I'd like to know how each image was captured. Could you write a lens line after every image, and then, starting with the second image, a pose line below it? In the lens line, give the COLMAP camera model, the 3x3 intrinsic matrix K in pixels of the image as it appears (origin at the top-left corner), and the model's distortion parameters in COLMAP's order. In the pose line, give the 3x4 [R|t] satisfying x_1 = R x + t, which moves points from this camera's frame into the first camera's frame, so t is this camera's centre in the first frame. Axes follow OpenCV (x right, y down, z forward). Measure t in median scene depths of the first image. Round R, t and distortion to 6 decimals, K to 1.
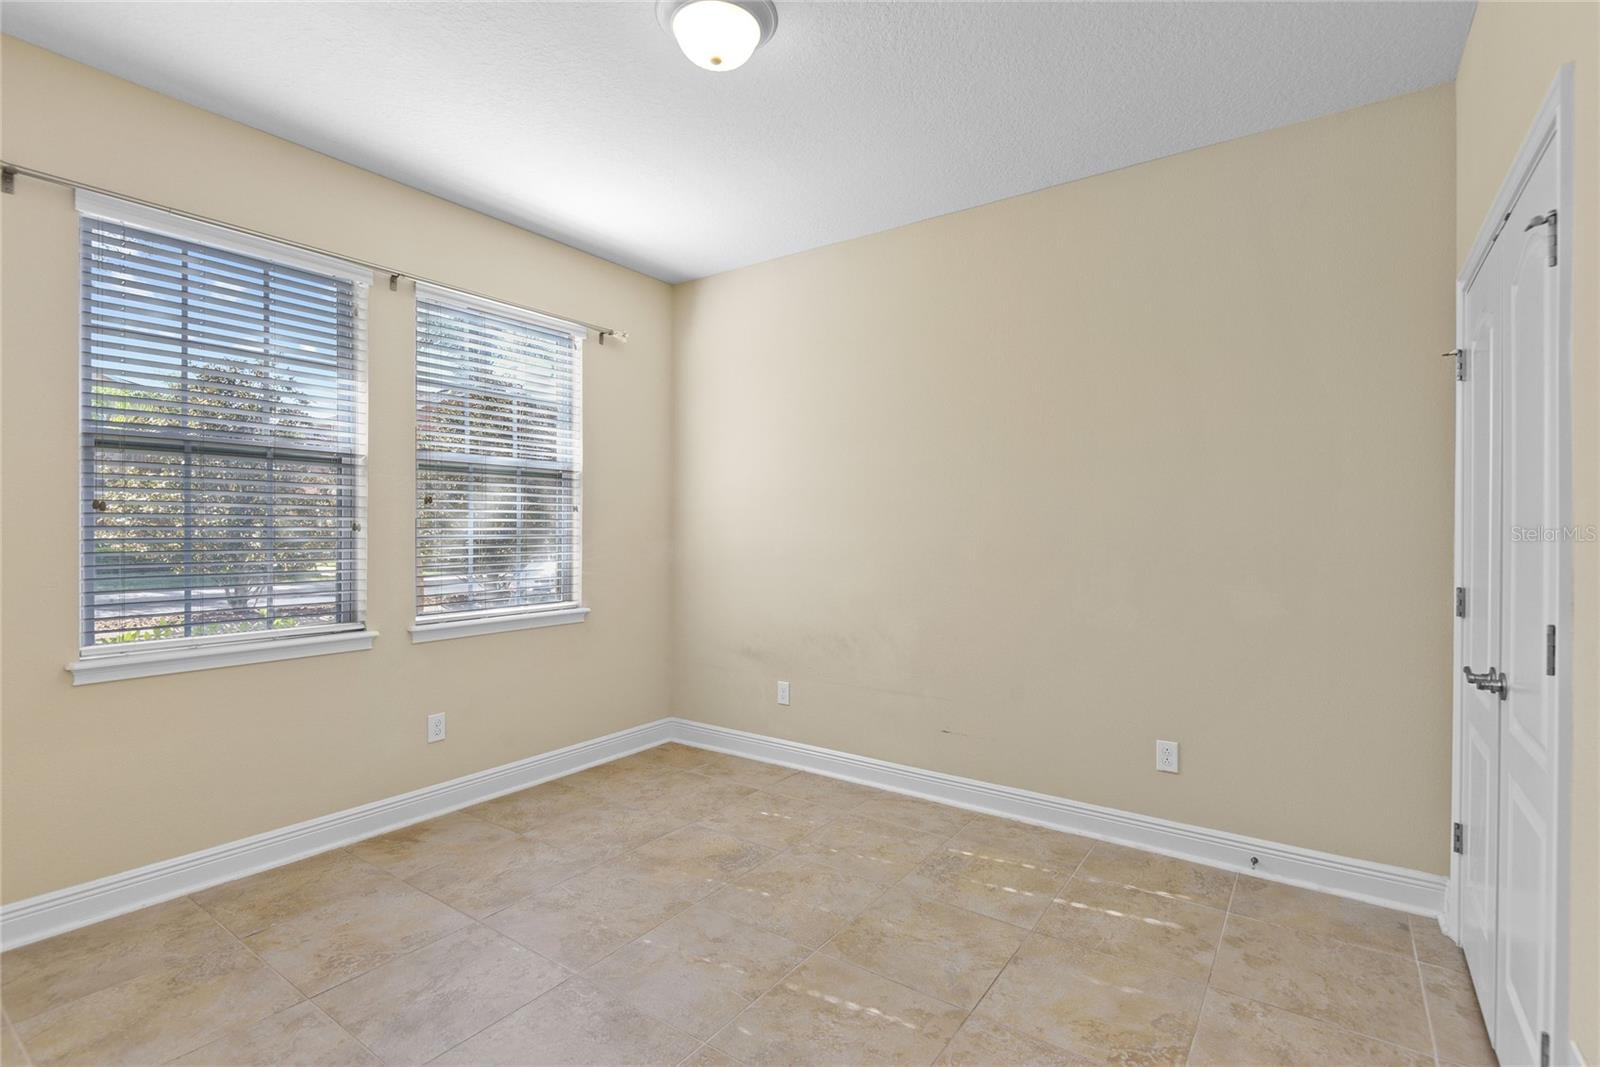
lens RADIAL K [[742.2, 0, 800.0], [0, 742.2, 533.5], [0, 0, 1]] dist [0.032634, -0.022962]
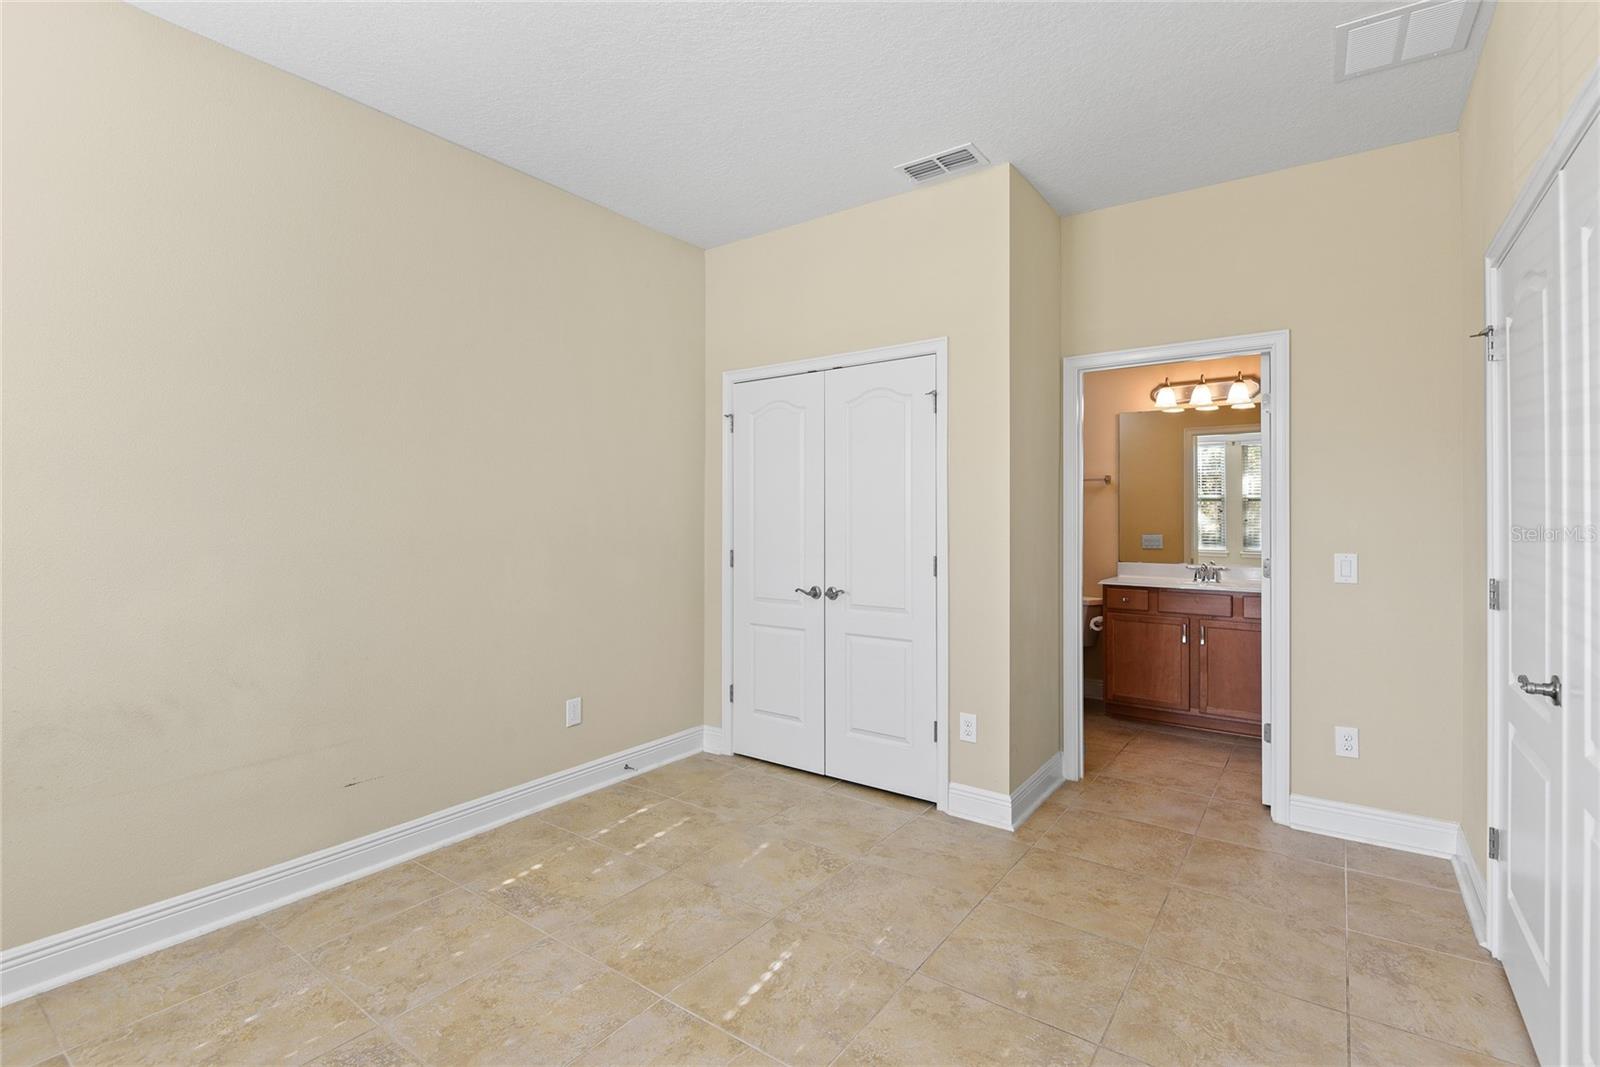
lens RADIAL K [[742.2, 0, 800.0], [0, 742.2, 533.5], [0, 0, 1]] dist [0.032634, -0.022962]
pose [[0.007438, -0.023904, 0.999687, -0.698107], [-0.000151, 0.999714, 0.023905, -0.005557], [-0.999972, -0.000329, 0.007432, 0.690727]]
